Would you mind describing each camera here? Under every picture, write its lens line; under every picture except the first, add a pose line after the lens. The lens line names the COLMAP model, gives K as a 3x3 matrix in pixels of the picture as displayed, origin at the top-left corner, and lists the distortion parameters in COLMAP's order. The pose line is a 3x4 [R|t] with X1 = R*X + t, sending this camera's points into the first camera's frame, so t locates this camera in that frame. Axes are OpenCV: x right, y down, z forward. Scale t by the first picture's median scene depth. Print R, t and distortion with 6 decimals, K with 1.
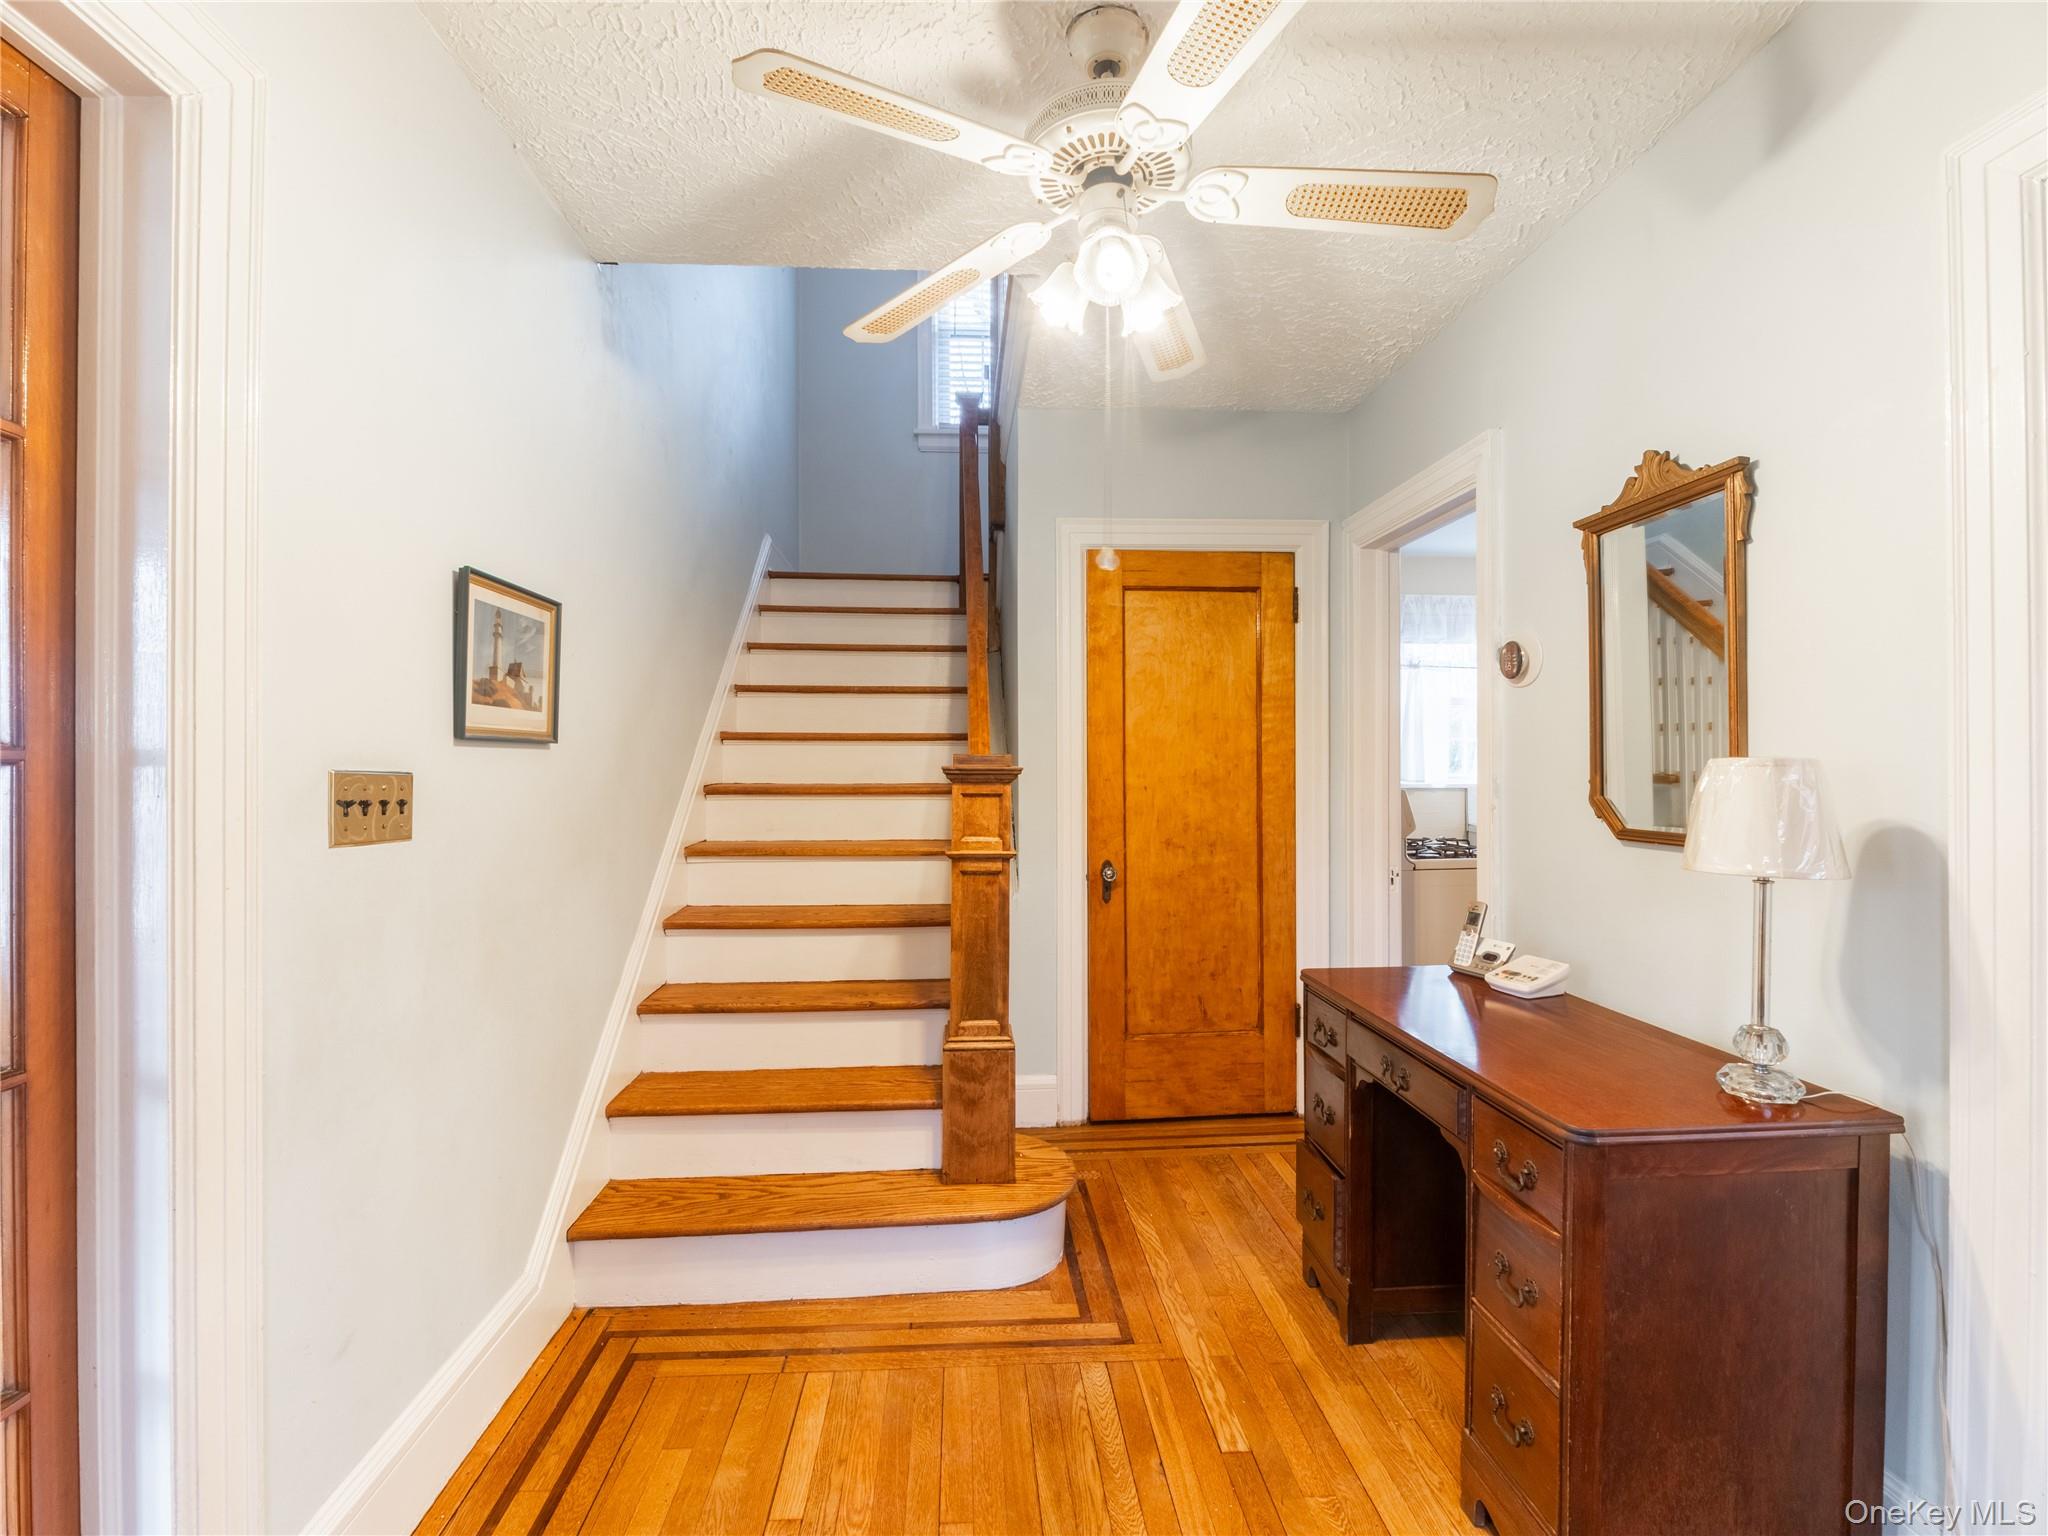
lens RADIAL K [[914.4, 0, 1023.8], [0, 914.4, 770.7], [0, 0, 1]] dist [0.001064, 0.000036]
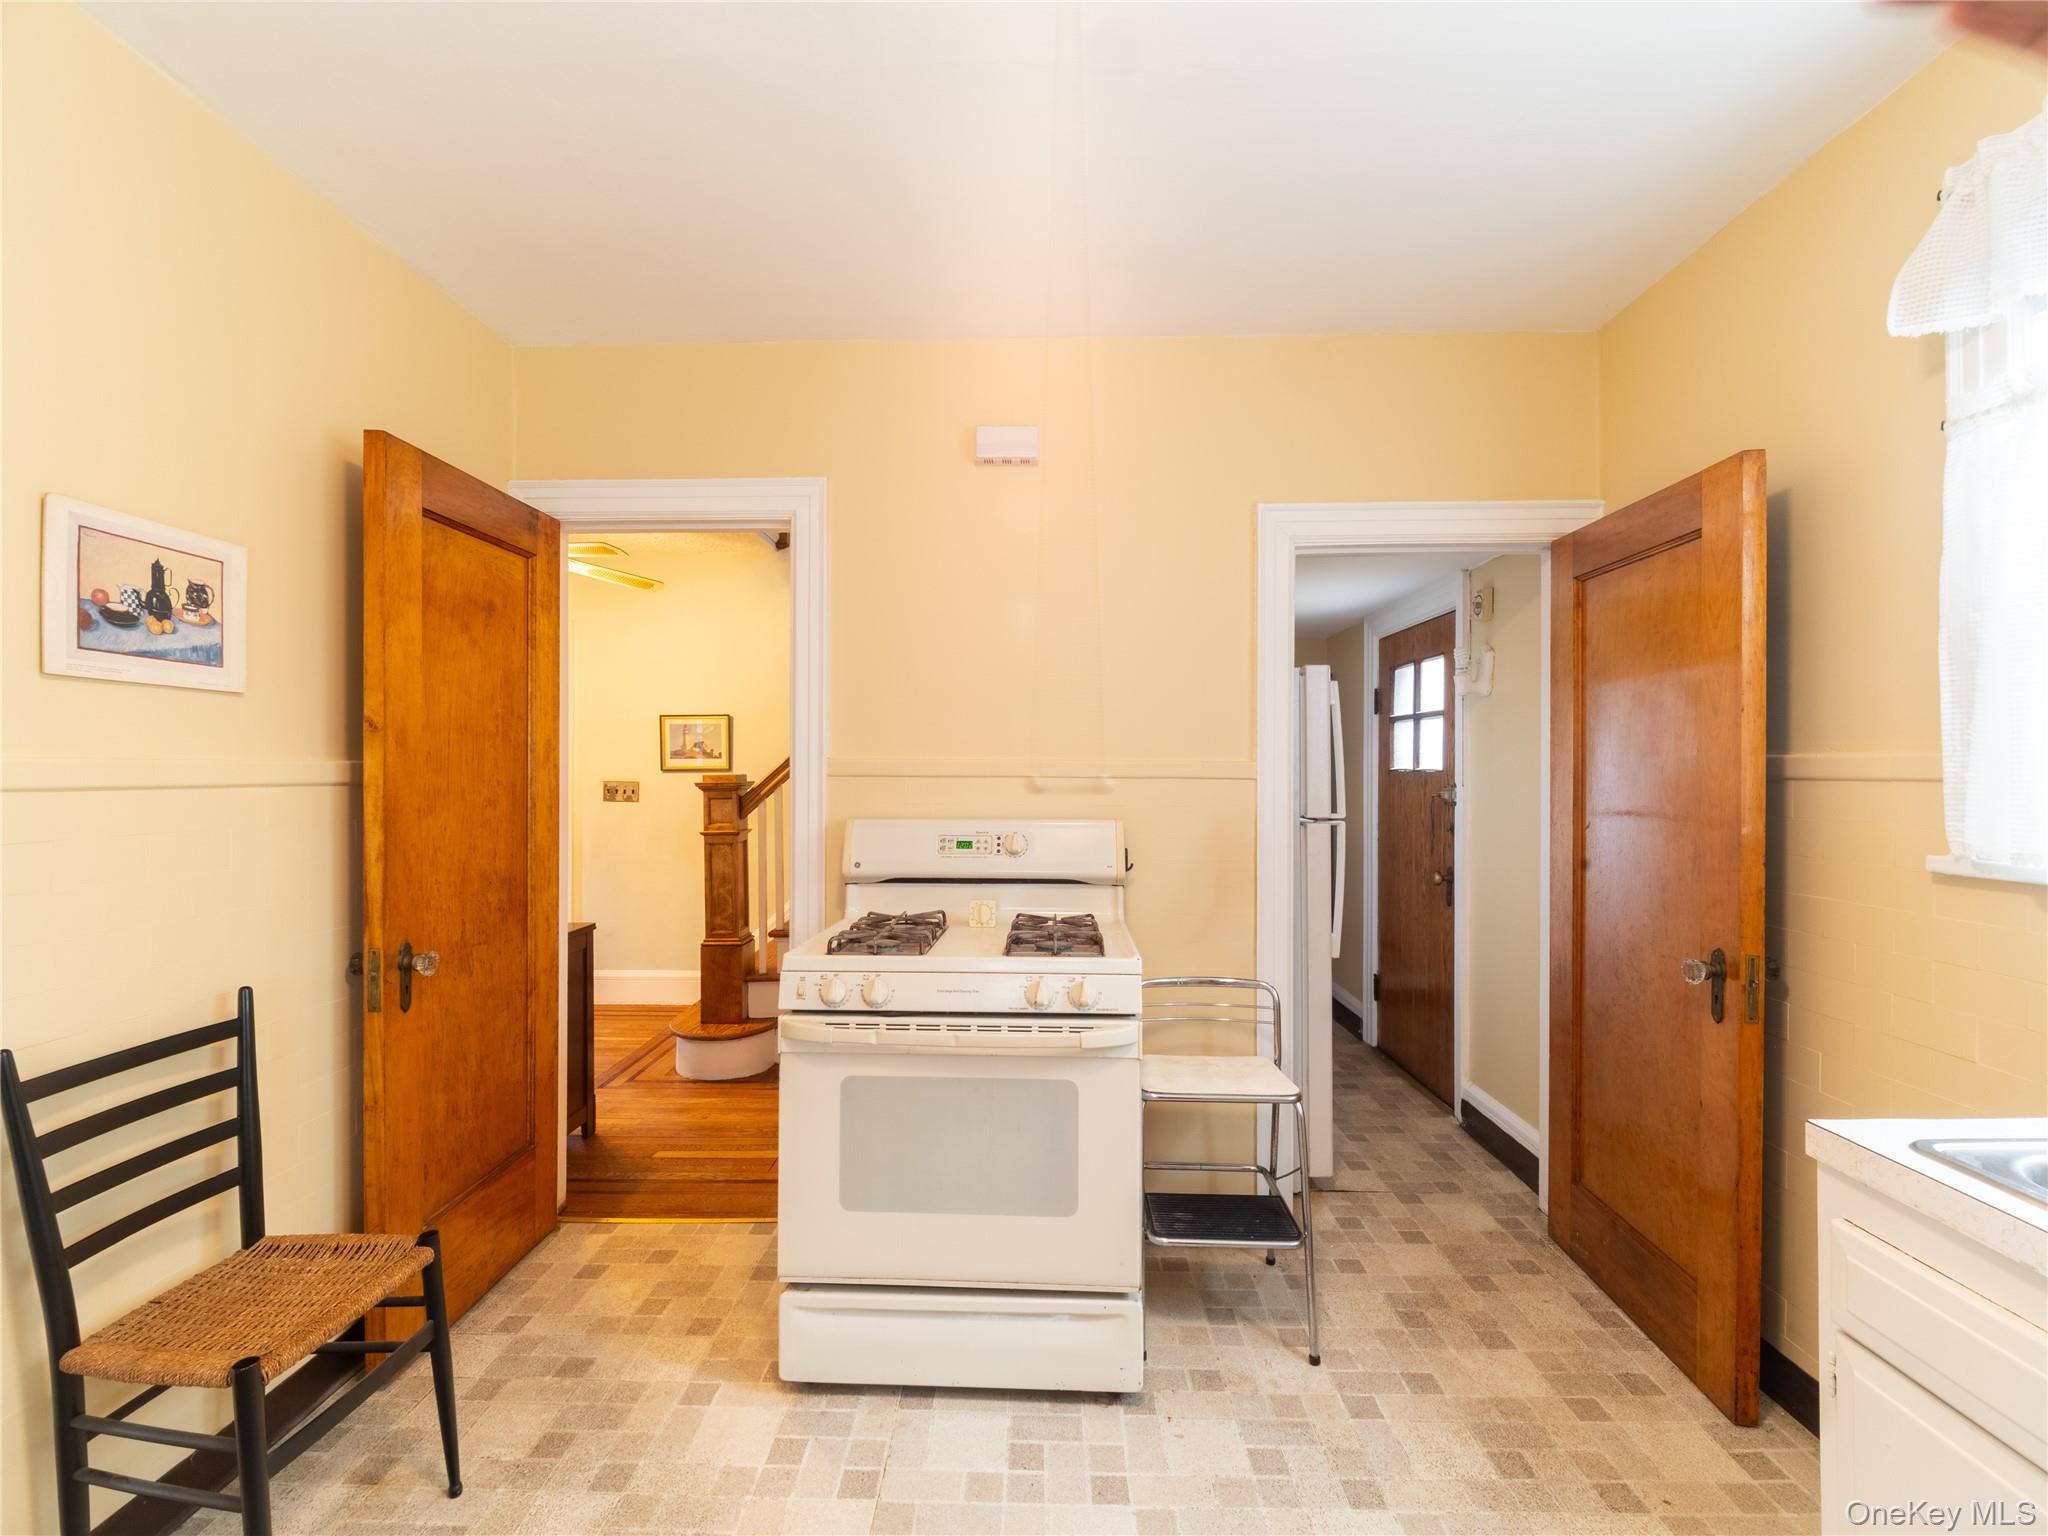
lens RADIAL K [[914.4, 0, 1024.2], [0, 914.4, 773.2], [0, 0, 1]] dist [0.001064, 0.000036]
pose [[-0.100594, -0.000697, -0.994927, 0.773890], [0.001475, 0.999999, -0.000850, -0.007775], [0.994926, -0.001553, -0.100593, 0.838415]]
